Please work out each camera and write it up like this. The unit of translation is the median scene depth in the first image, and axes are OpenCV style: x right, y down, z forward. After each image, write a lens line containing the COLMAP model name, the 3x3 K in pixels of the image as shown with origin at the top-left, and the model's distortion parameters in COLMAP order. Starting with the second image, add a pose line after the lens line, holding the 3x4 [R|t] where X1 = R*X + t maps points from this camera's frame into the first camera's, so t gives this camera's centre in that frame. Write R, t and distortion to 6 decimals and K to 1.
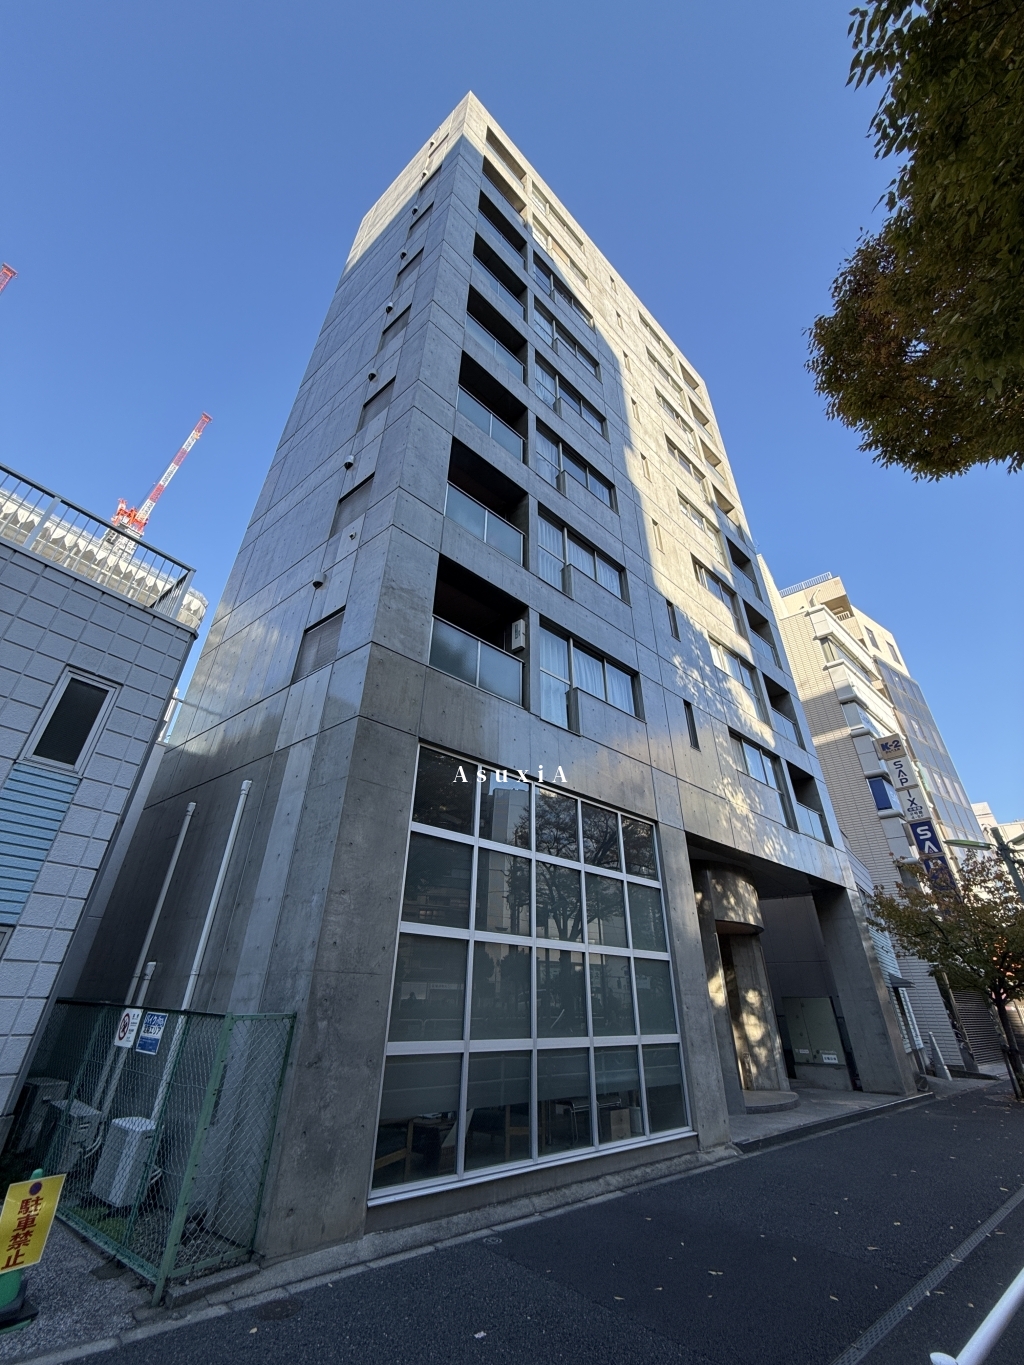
lens RADIAL K [[542.7, 0, 512.0], [0, 542.7, 682.5], [0, 0, 1]] dist [0.005260, -0.000231]
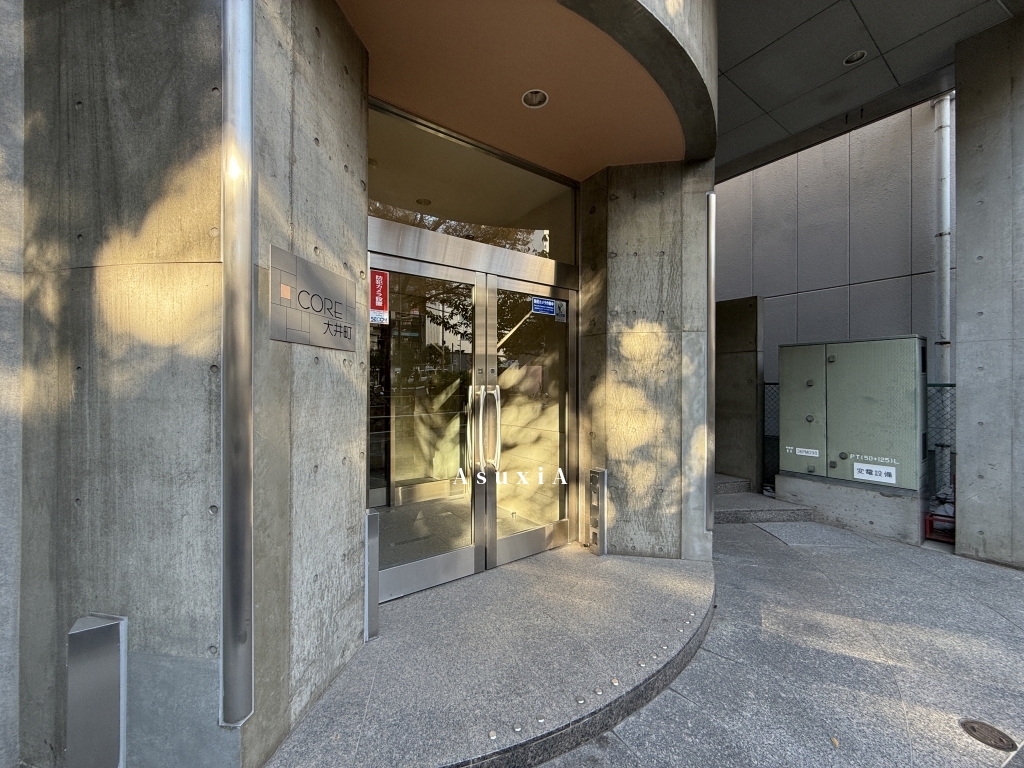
lens RADIAL K [[405.5, 0, 512.0], [0, 405.5, 384.0], [0, 0, 1]] dist [-0.001032, 0.000127]
pose [[0.959722, -0.011250, -0.280727, 0.415612], [0.153083, 0.858785, 0.488931, 0.451753], [0.235584, -0.512212, 0.825917, 0.730287]]
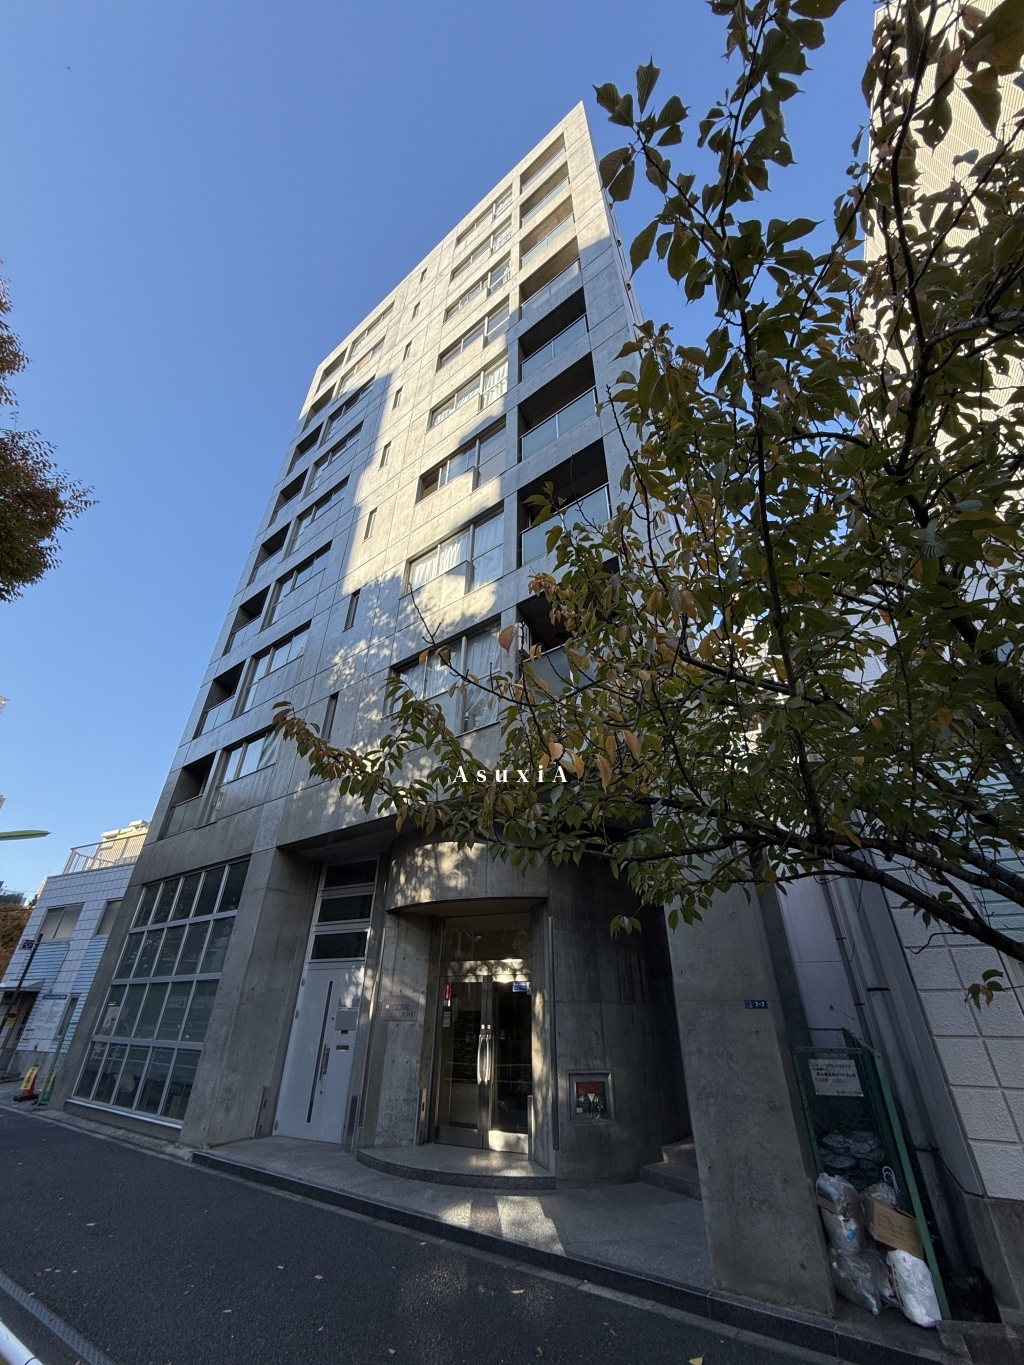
lens RADIAL K [[540.6, 0, 512.0], [0, 540.6, 682.5], [0, 0, 1]] dist [-0.001032, 0.000127]
pose [[0.178625, -0.528158, -0.830146, 1.089679], [0.499085, 0.775753, -0.386162, 0.499478], [0.847943, -0.345335, 0.402165, 0.826007]]
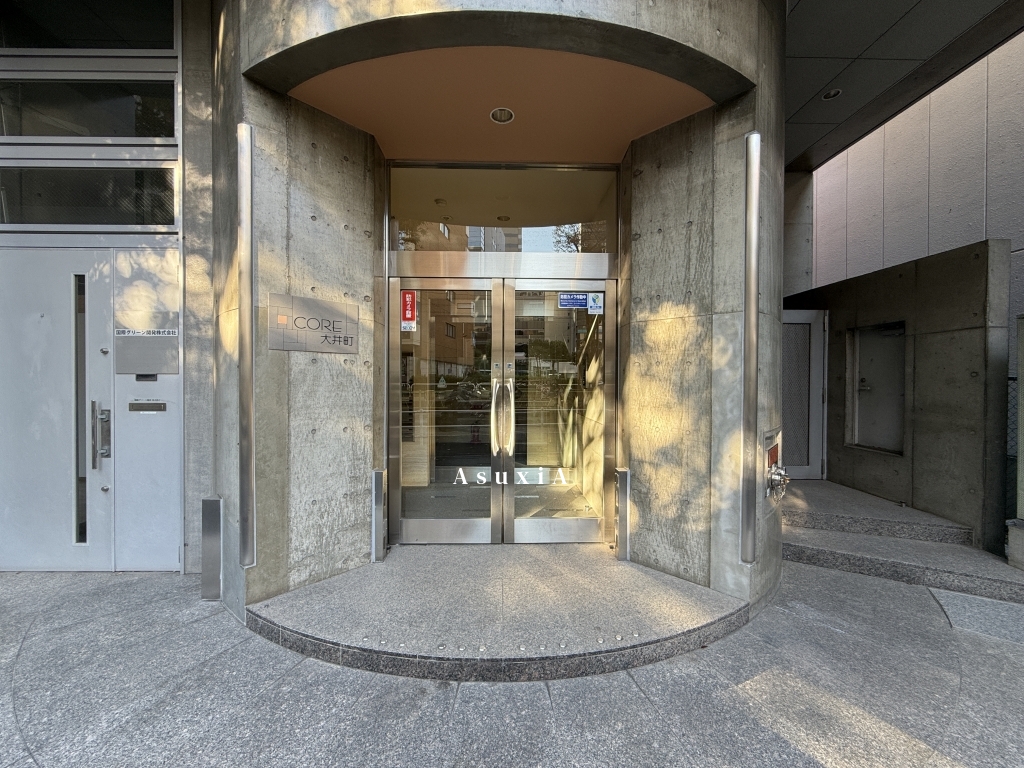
lens RADIAL K [[405.5, 0, 512.0], [0, 405.5, 384.0], [0, 0, 1]] dist [-0.001032, 0.000127]
pose [[0.631437, -0.001821, -0.775425, 0.536752], [0.400675, 0.856922, 0.324261, 0.483609], [0.663888, -0.515443, 0.541821, 0.778006]]
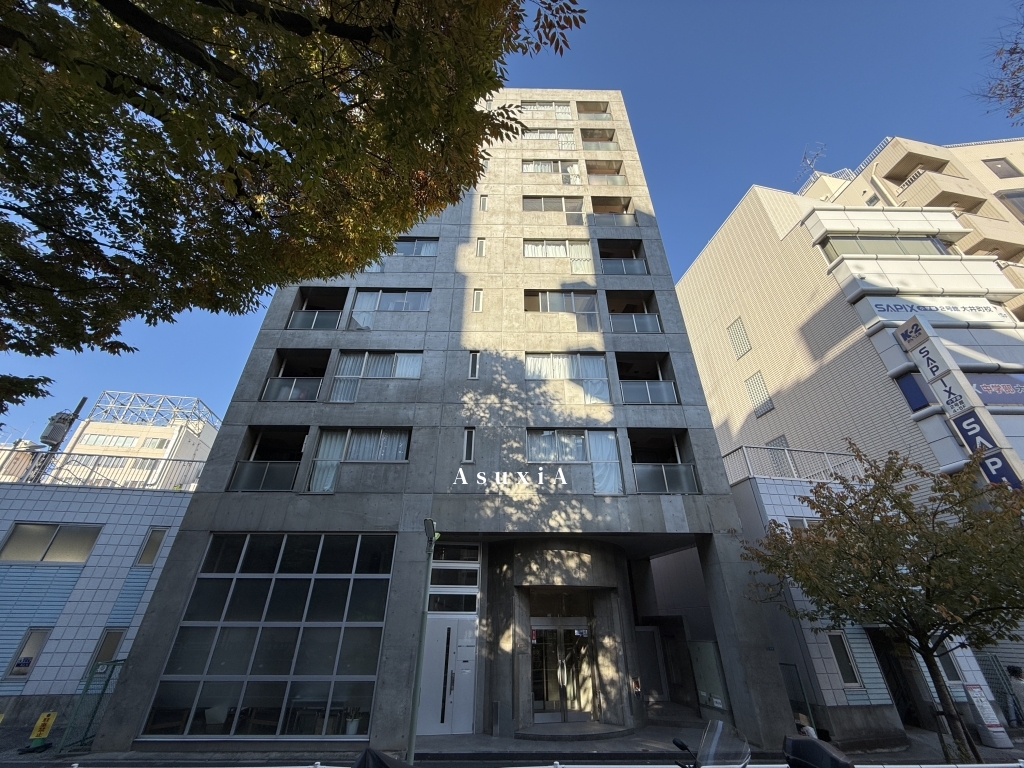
lens RADIAL K [[407.1, 0, 512.0], [0, 407.1, 384.0], [0, 0, 1]] dist [0.005260, -0.000231]
pose [[0.744591, -0.351393, -0.567545, 0.952562], [0.348132, 0.929863, -0.118989, 0.085947], [0.569552, -0.108982, 0.814699, 0.214797]]
